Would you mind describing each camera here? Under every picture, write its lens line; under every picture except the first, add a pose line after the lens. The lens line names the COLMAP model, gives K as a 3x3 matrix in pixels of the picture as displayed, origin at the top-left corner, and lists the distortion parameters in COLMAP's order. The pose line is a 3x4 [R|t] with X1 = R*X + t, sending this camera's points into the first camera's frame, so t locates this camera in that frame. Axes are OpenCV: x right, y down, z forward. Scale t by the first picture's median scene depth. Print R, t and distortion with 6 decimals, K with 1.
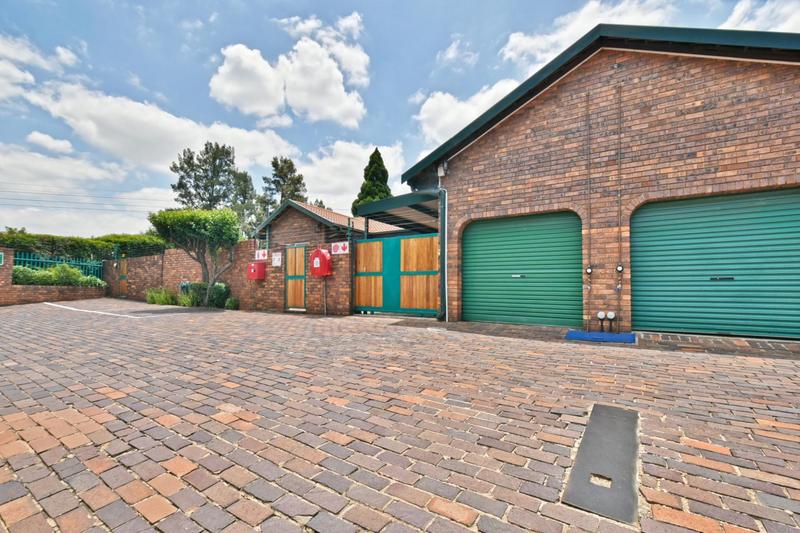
lens RADIAL K [[361.7, 0, 394.8], [0, 361.7, 268.4], [0, 0, 1]] dist [-0.003553, -0.001023]
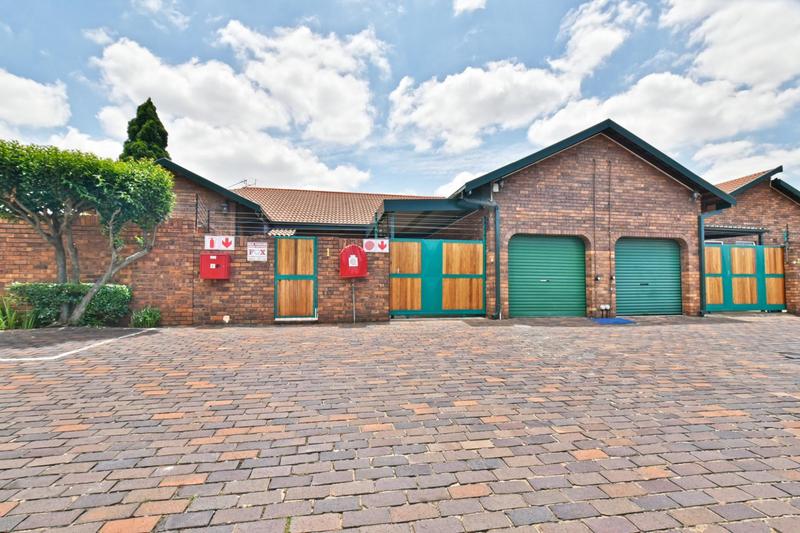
lens RADIAL K [[361.7, 0, 395.4], [0, 361.7, 267.0], [0, 0, 1]] dist [-0.003553, -0.001023]
pose [[0.712814, 0.031306, 0.700654, -0.838753], [-0.036869, 0.999295, -0.007141, 0.000588], [-0.700383, -0.020742, 0.713466, 0.382379]]
